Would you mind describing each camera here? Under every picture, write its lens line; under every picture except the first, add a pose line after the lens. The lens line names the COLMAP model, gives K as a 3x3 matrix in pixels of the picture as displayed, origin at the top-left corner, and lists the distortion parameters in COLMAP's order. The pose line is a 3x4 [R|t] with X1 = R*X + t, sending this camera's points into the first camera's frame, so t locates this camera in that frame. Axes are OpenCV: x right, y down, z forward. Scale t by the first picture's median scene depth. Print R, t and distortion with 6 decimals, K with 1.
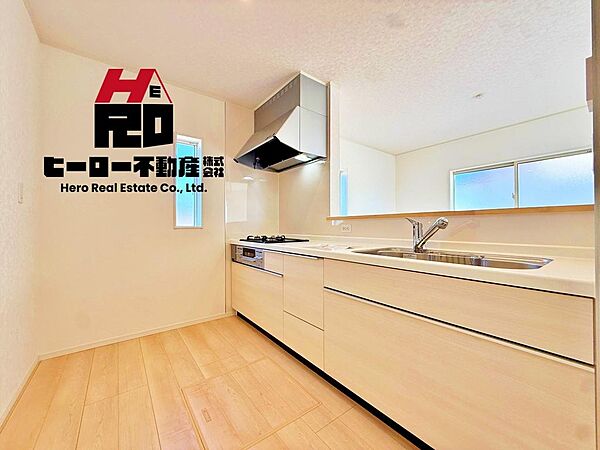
lens RADIAL K [[238.8, 0, 302.0], [0, 238.8, 225.6], [0, 0, 1]] dist [0.001707, 0.000560]
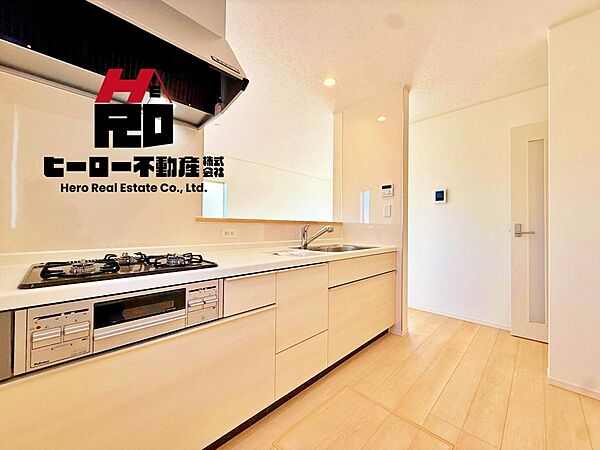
lens RADIAL K [[238.8, 0, 302.1], [0, 238.8, 226.0], [0, 0, 1]] dist [0.001707, 0.000560]
pose [[-0.138251, 0.007172, 0.990371, -0.933757], [-0.011311, 0.999897, -0.008820, -0.012152], [-0.990333, -0.012421, -0.138156, 1.241720]]
